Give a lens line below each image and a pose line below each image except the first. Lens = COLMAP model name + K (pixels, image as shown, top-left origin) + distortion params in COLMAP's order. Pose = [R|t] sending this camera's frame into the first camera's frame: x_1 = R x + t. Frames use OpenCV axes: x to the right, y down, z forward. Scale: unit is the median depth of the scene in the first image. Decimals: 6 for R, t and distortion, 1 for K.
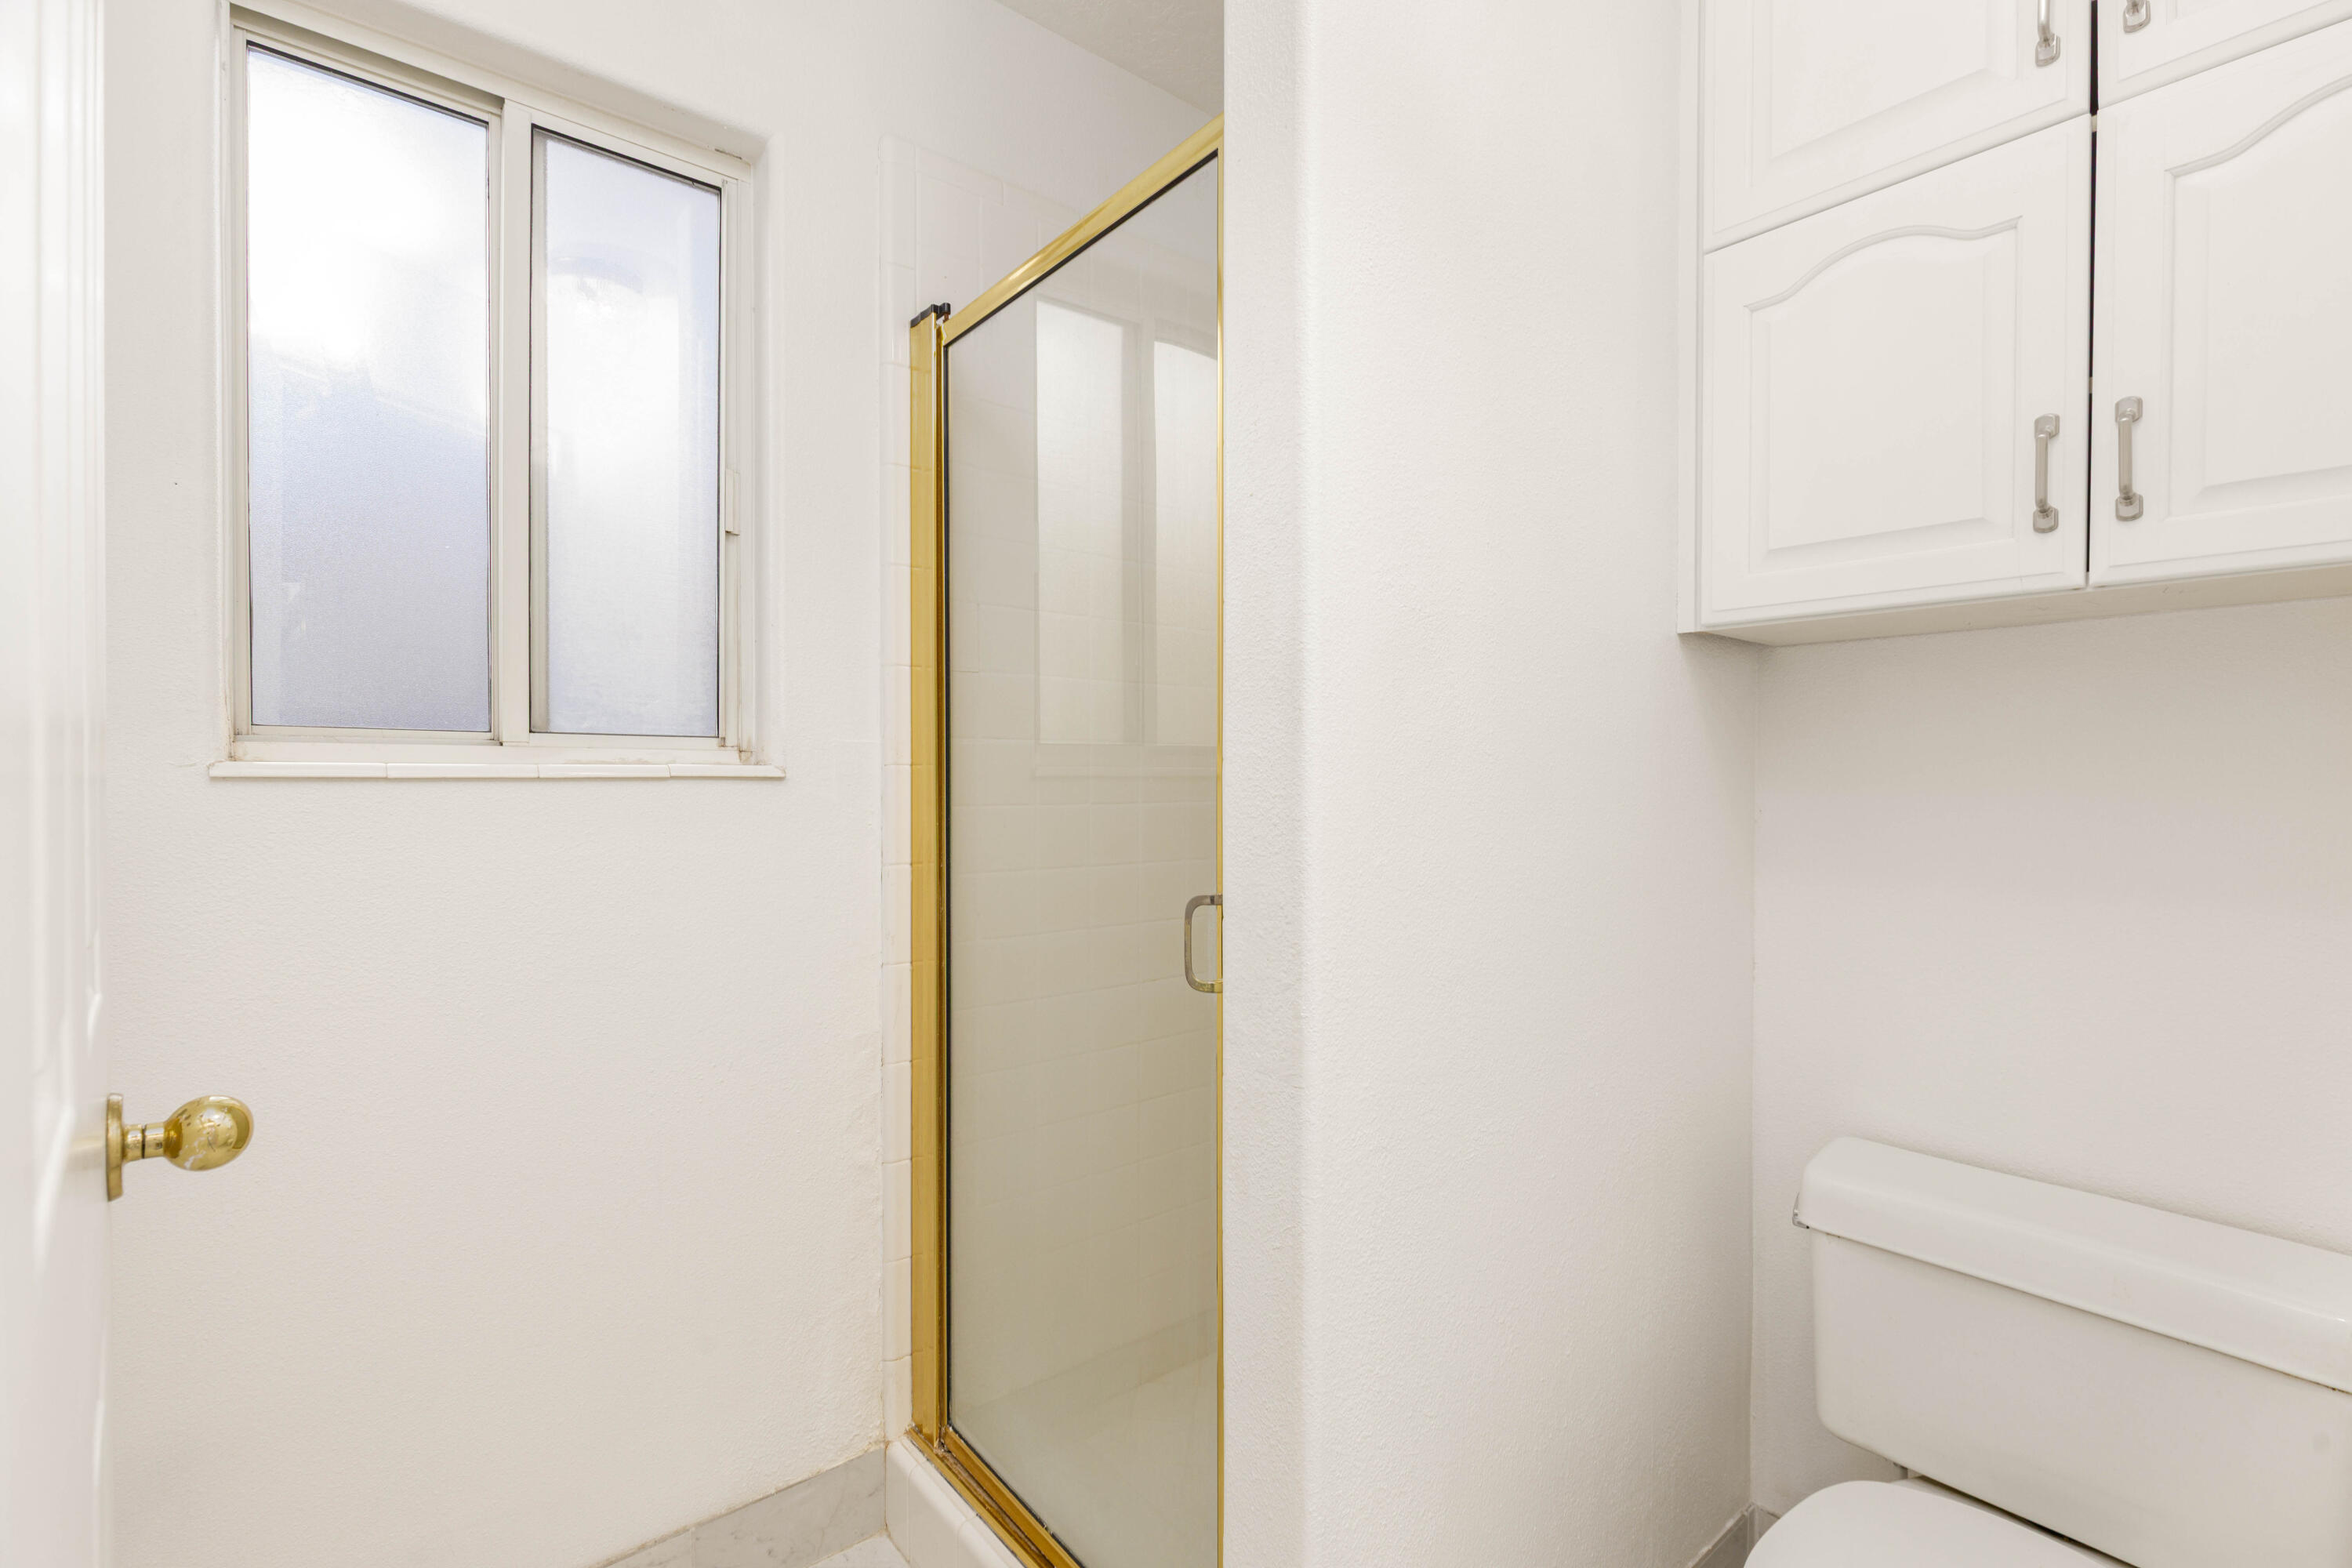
lens RADIAL K [[1063.8, 0, 1169.6], [0, 1063.8, 786.0], [0, 0, 1]] dist [0.002970, 0.000038]
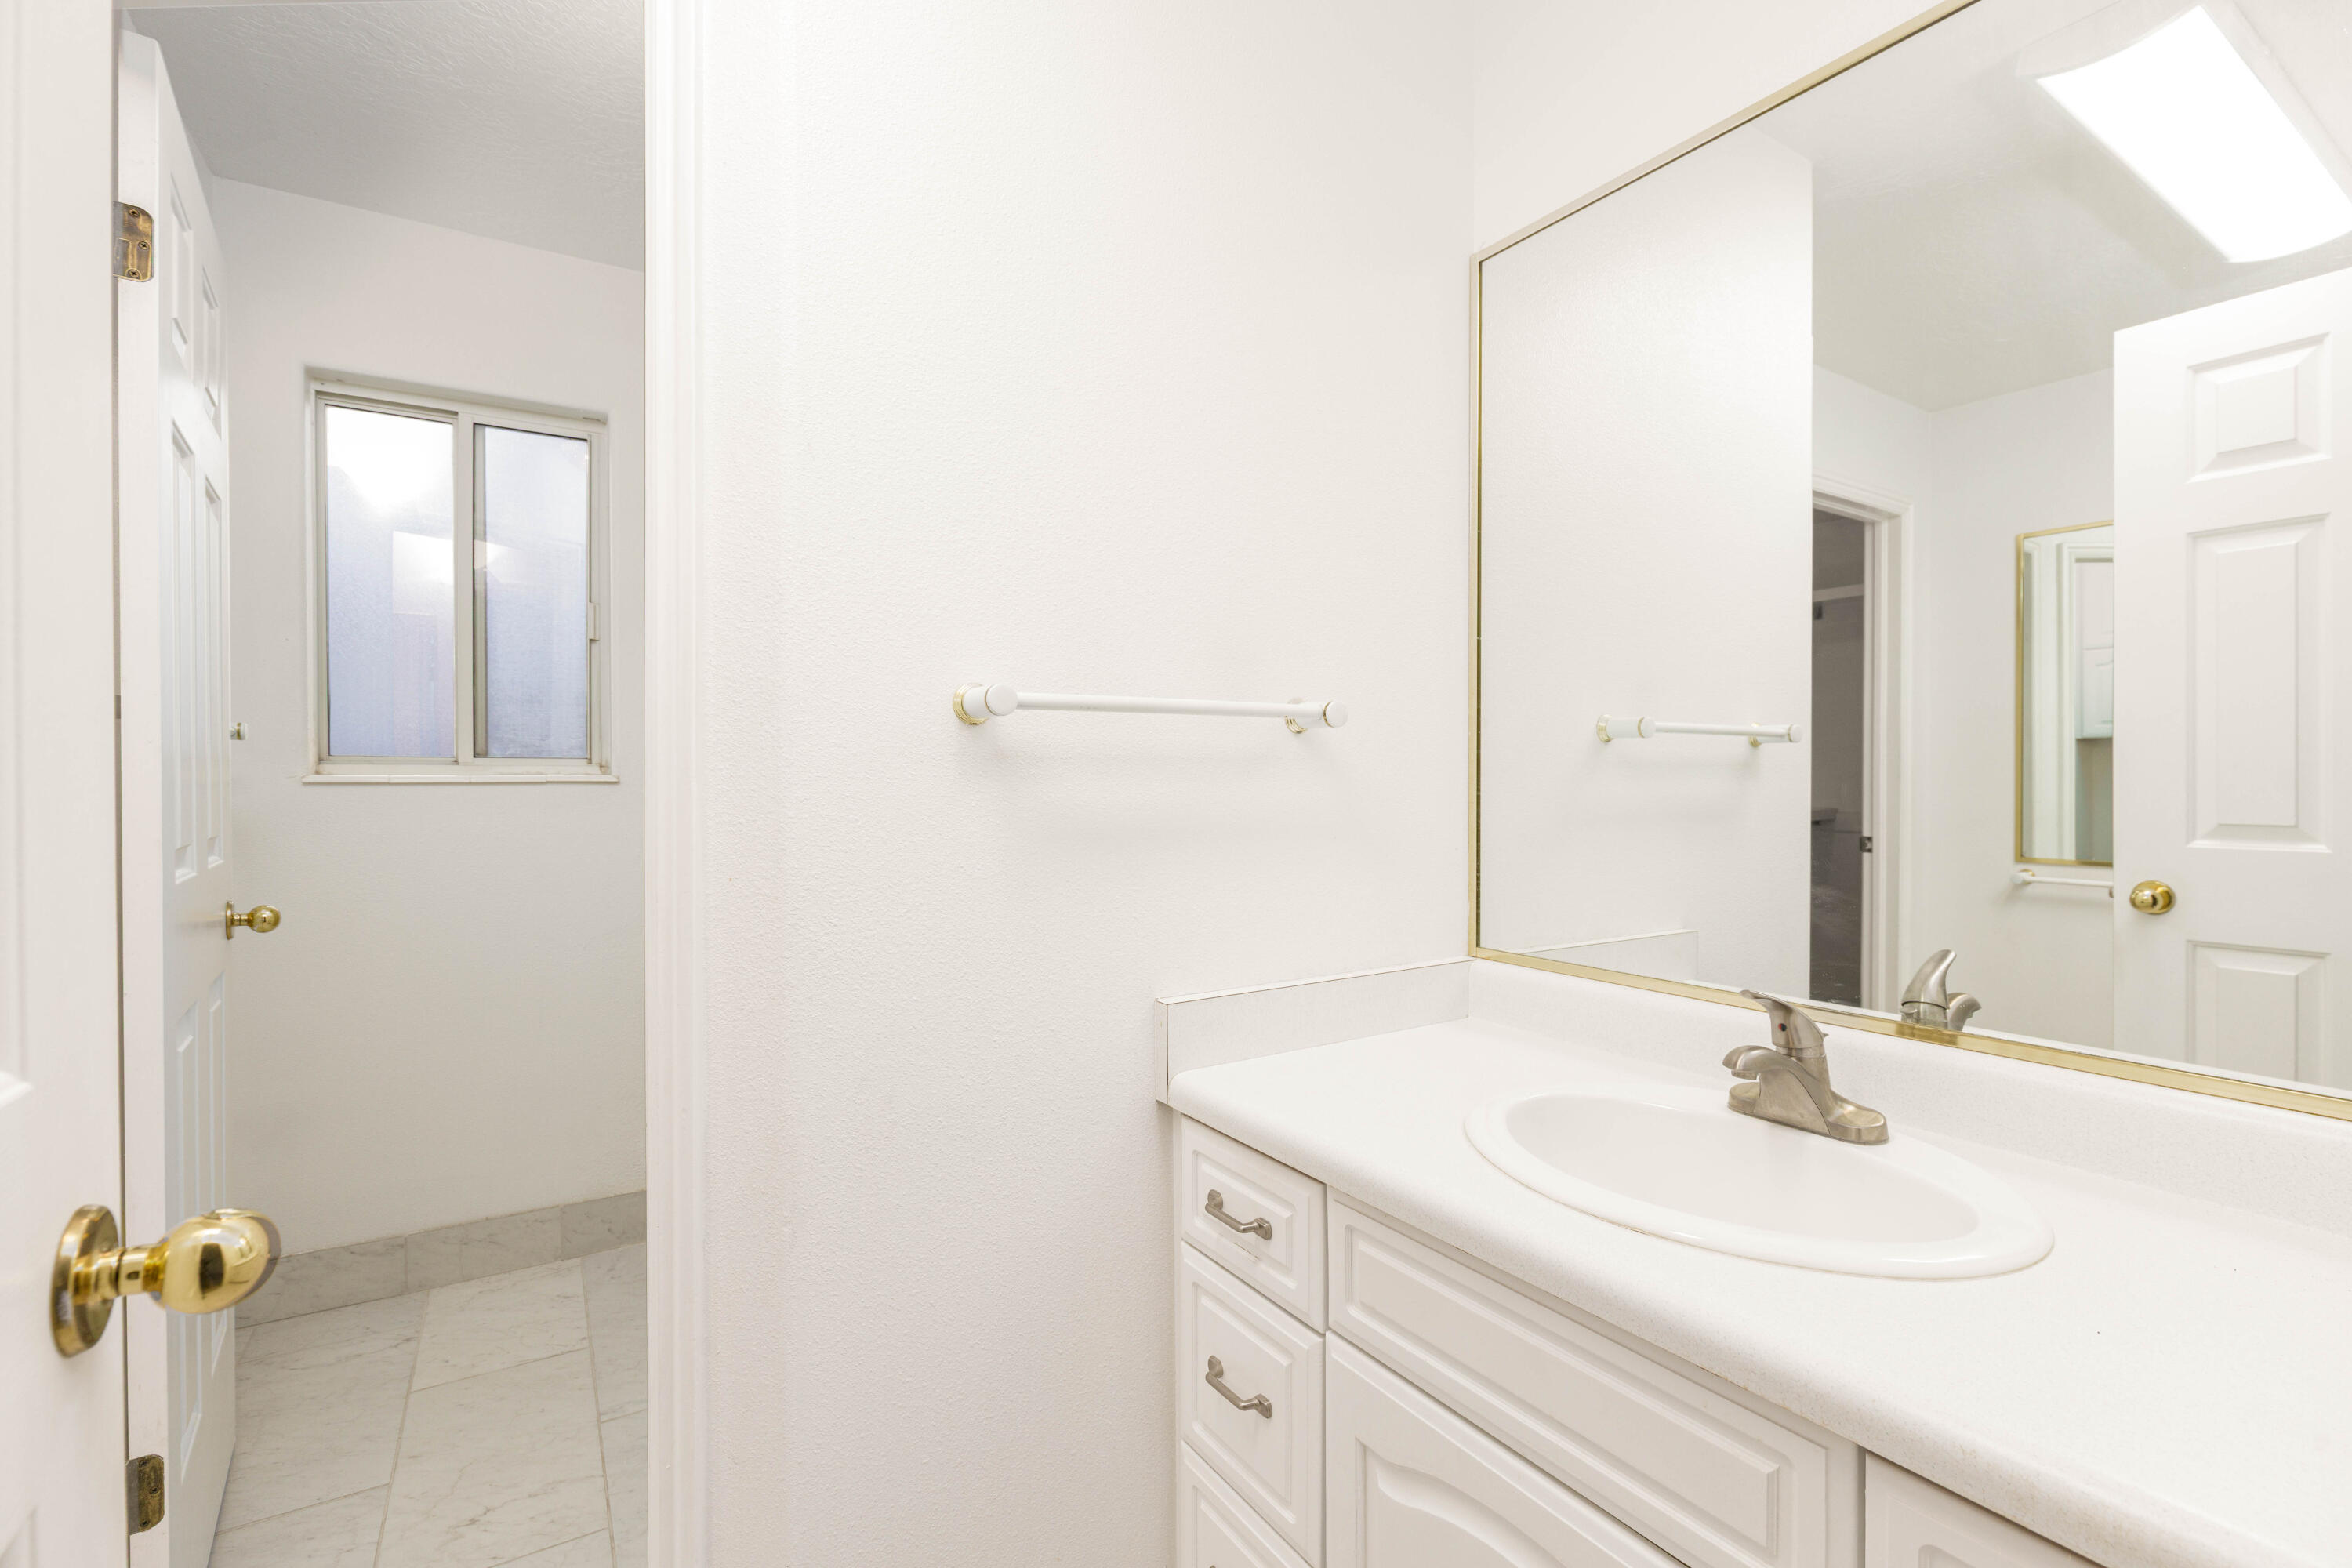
lens RADIAL K [[1063.8, 0, 1187.3], [0, 1063.8, 781.9], [0, 0, 1]] dist [0.002970, 0.000038]
pose [[0.993975, -0.001520, -0.109597, 0.820556], [0.001178, 0.999994, -0.003184, -0.001507], [0.109601, 0.003036, 0.993971, -0.678772]]
